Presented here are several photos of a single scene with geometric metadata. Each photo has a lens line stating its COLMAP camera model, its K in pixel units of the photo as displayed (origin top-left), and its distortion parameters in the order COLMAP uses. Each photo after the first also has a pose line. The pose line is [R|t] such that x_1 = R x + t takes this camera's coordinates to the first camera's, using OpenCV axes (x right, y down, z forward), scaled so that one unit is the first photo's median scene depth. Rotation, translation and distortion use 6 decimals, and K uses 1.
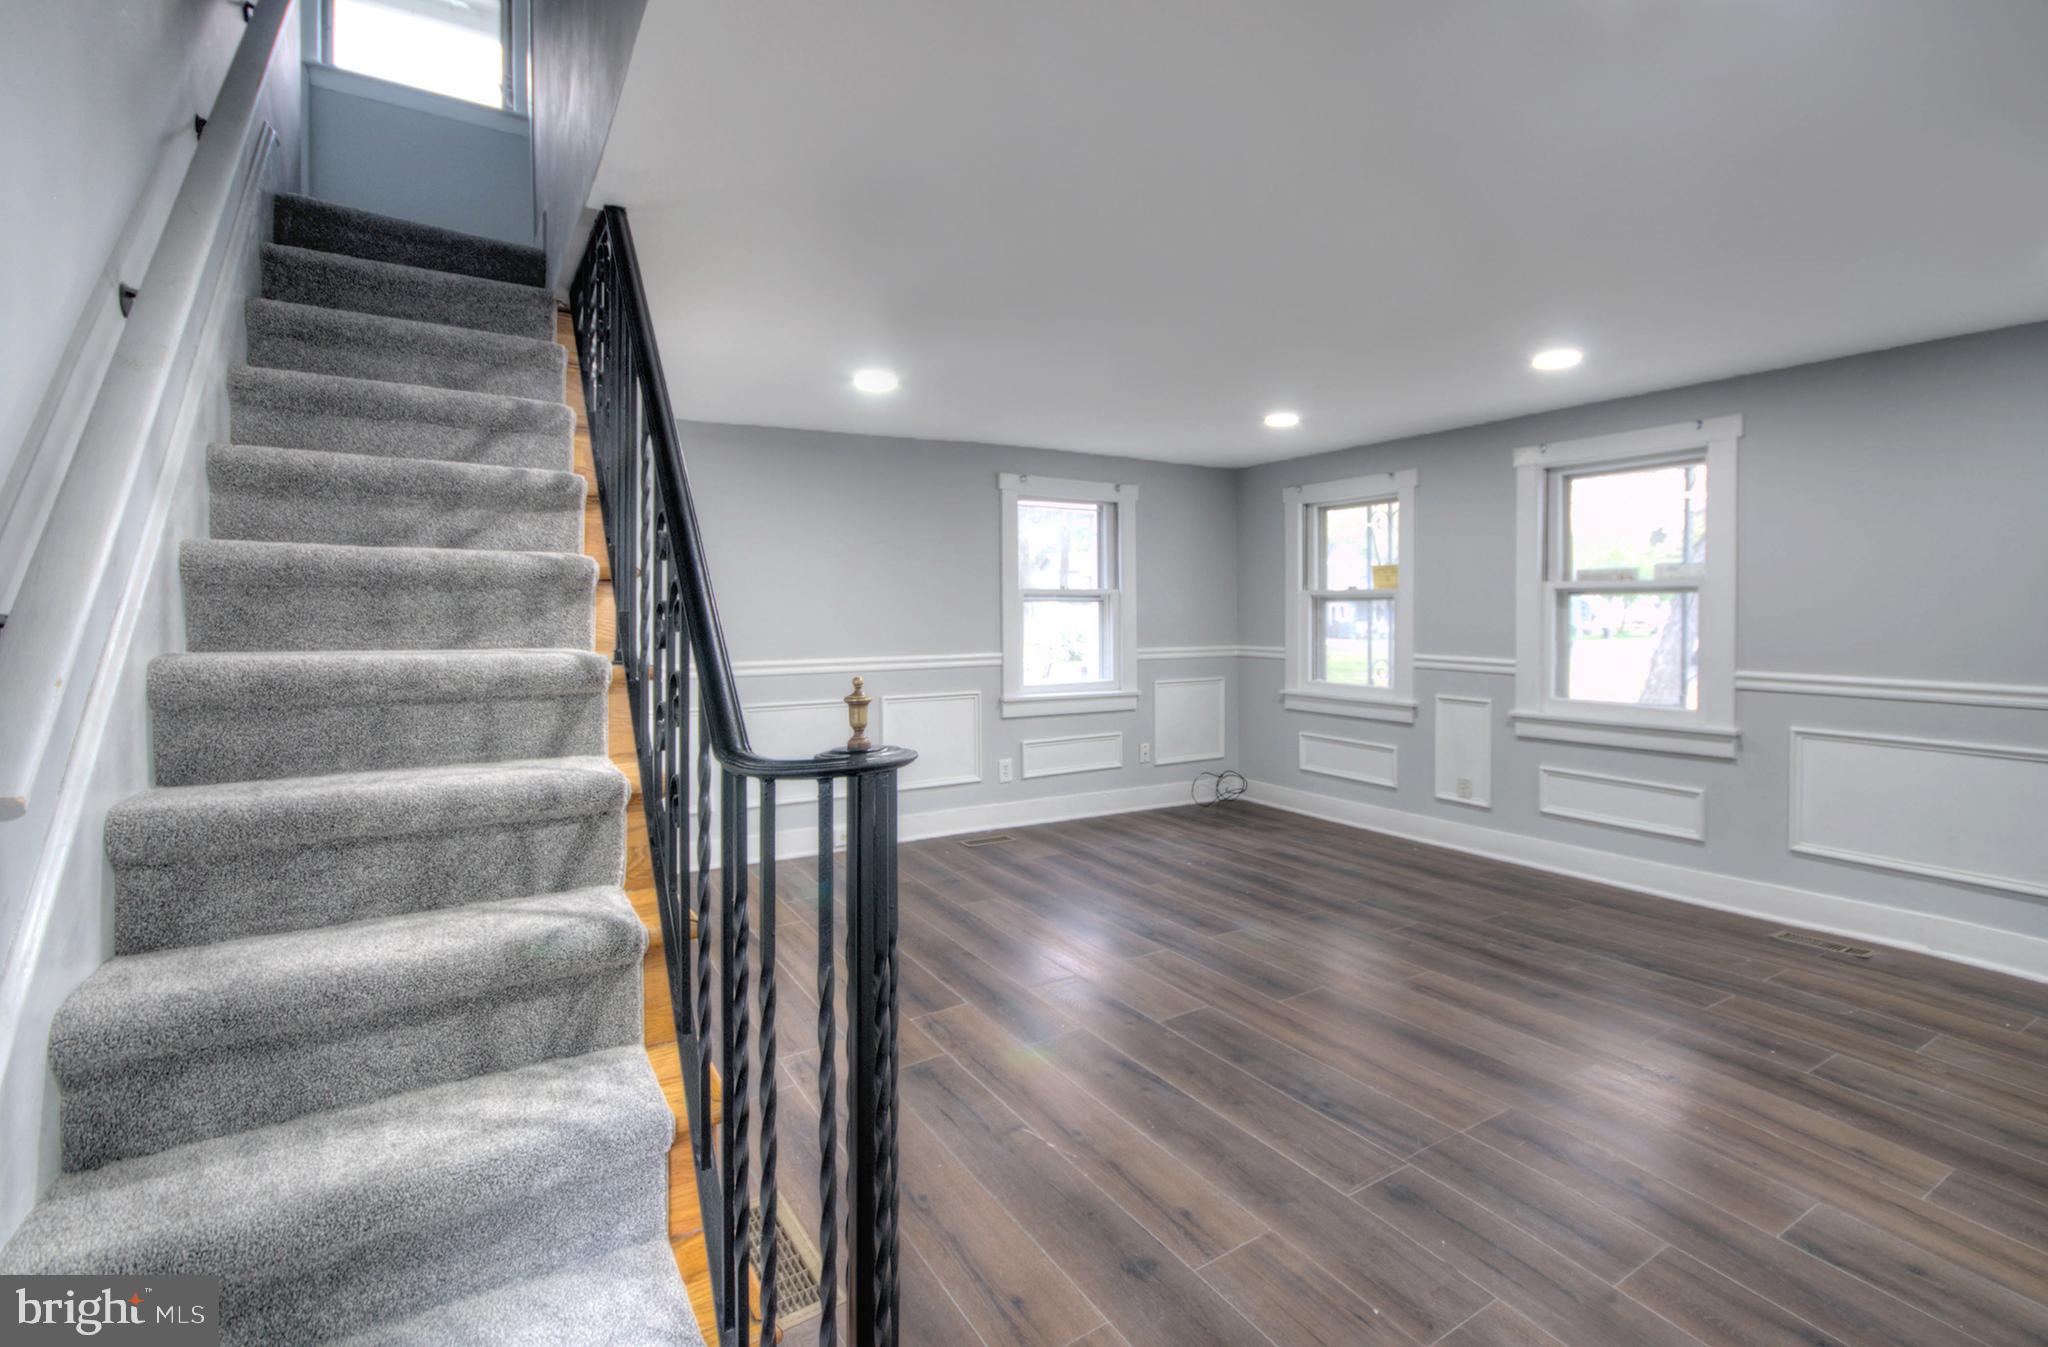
lens RADIAL K [[946.4, 0, 1067.1], [0, 946.4, 617.4], [0, 0, 1]] dist [-0.001826, -0.000200]
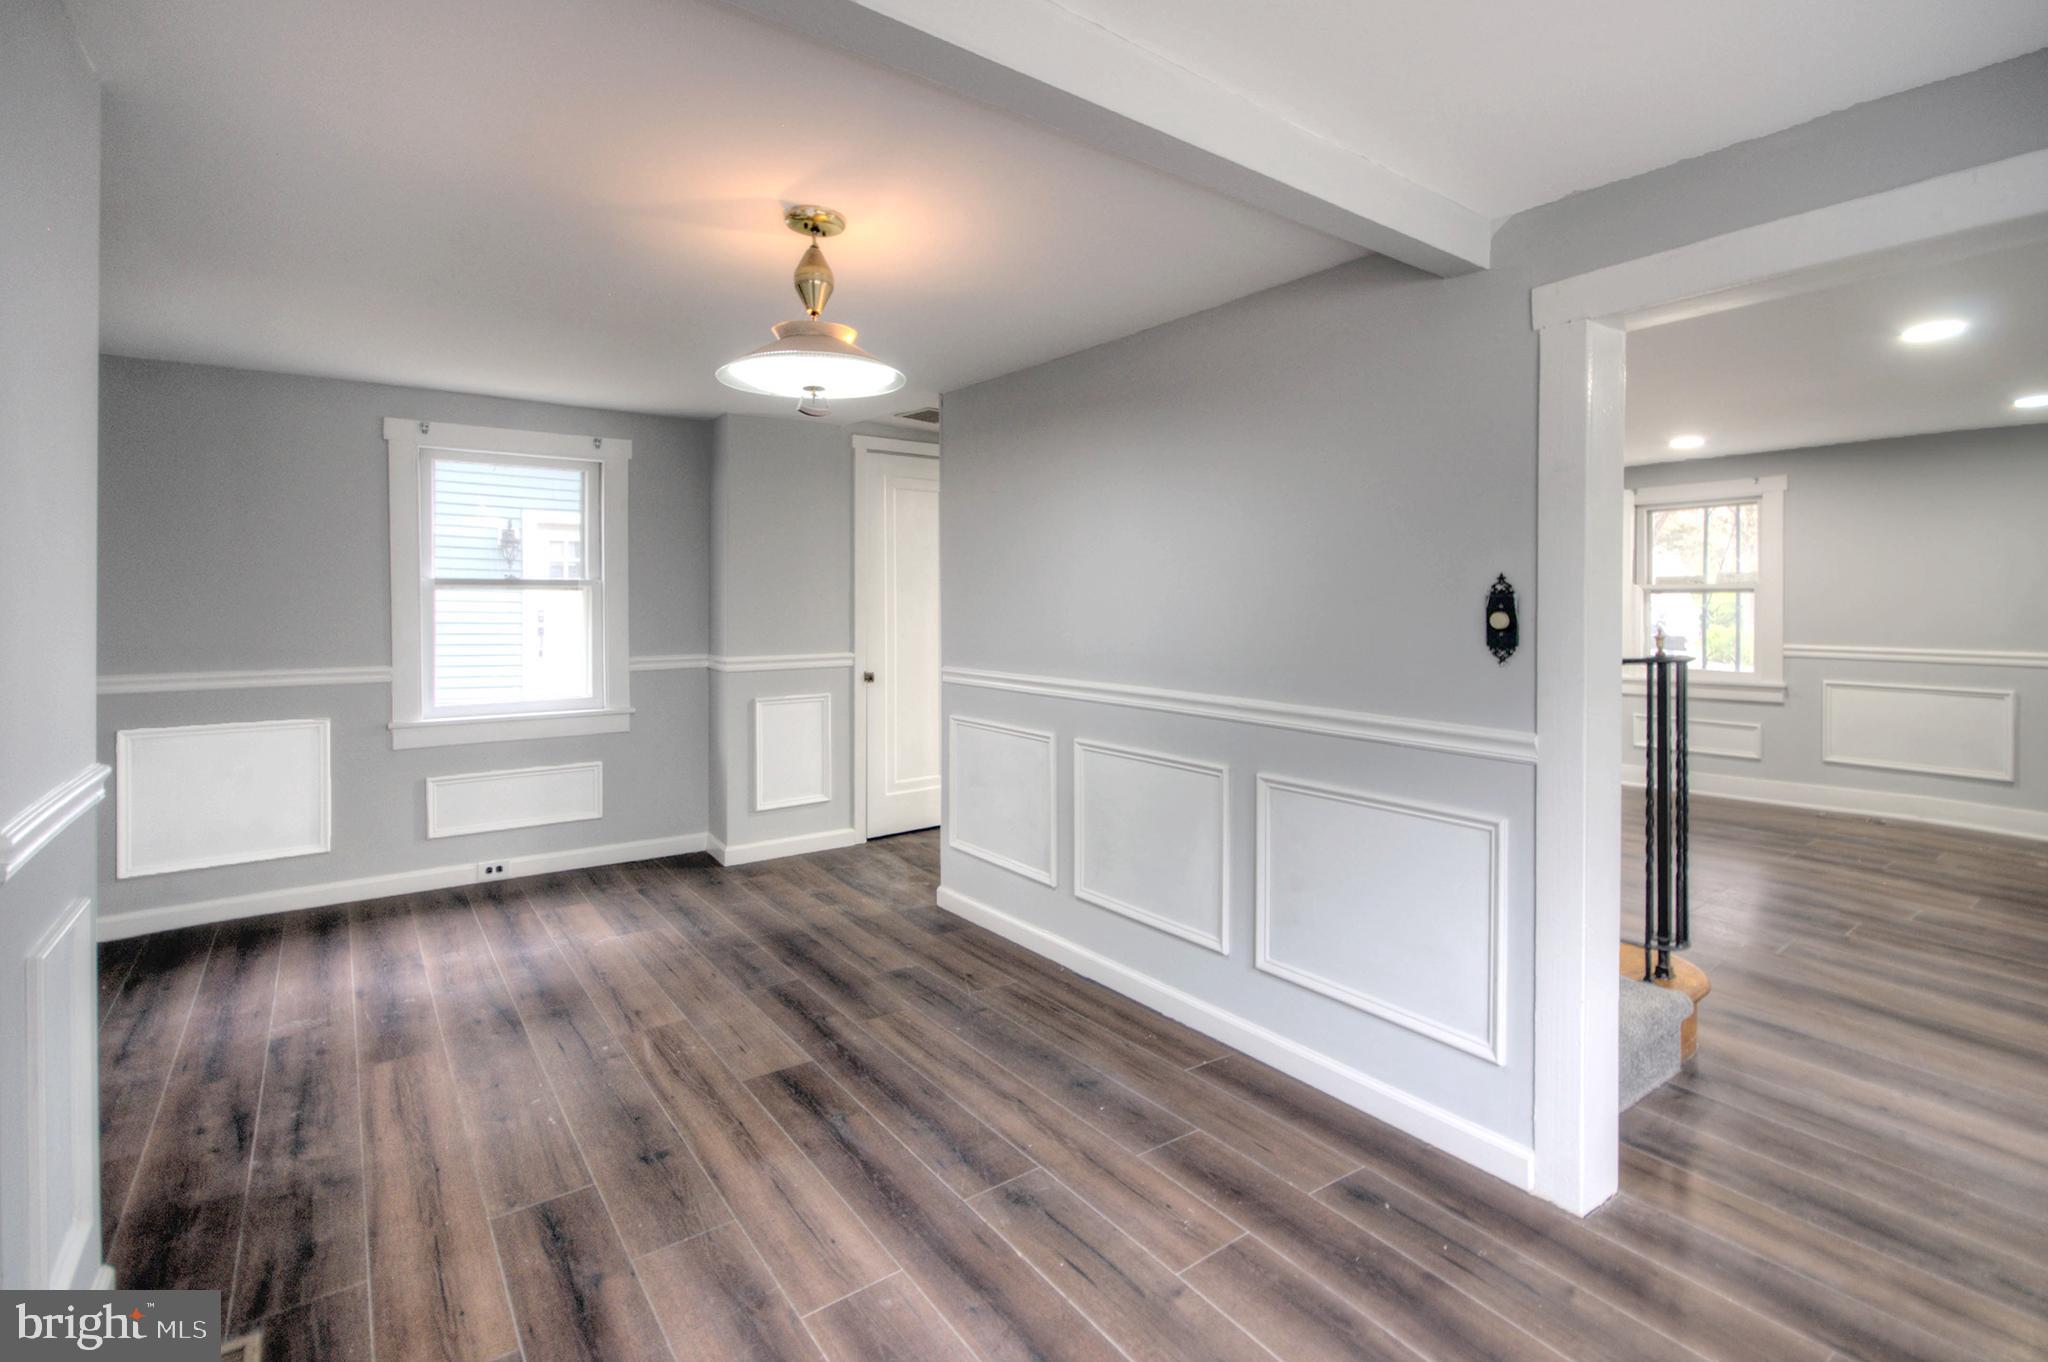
lens RADIAL K [[946.4, 0, 1058.9], [0, 946.4, 602.3], [0, 0, 1]] dist [-0.001826, -0.000200]
pose [[0.995705, -0.000349, 0.092586, -0.581540], [0.001535, 0.999918, -0.012743, 0.006108], [-0.092574, 0.012830, 0.995623, -0.393723]]
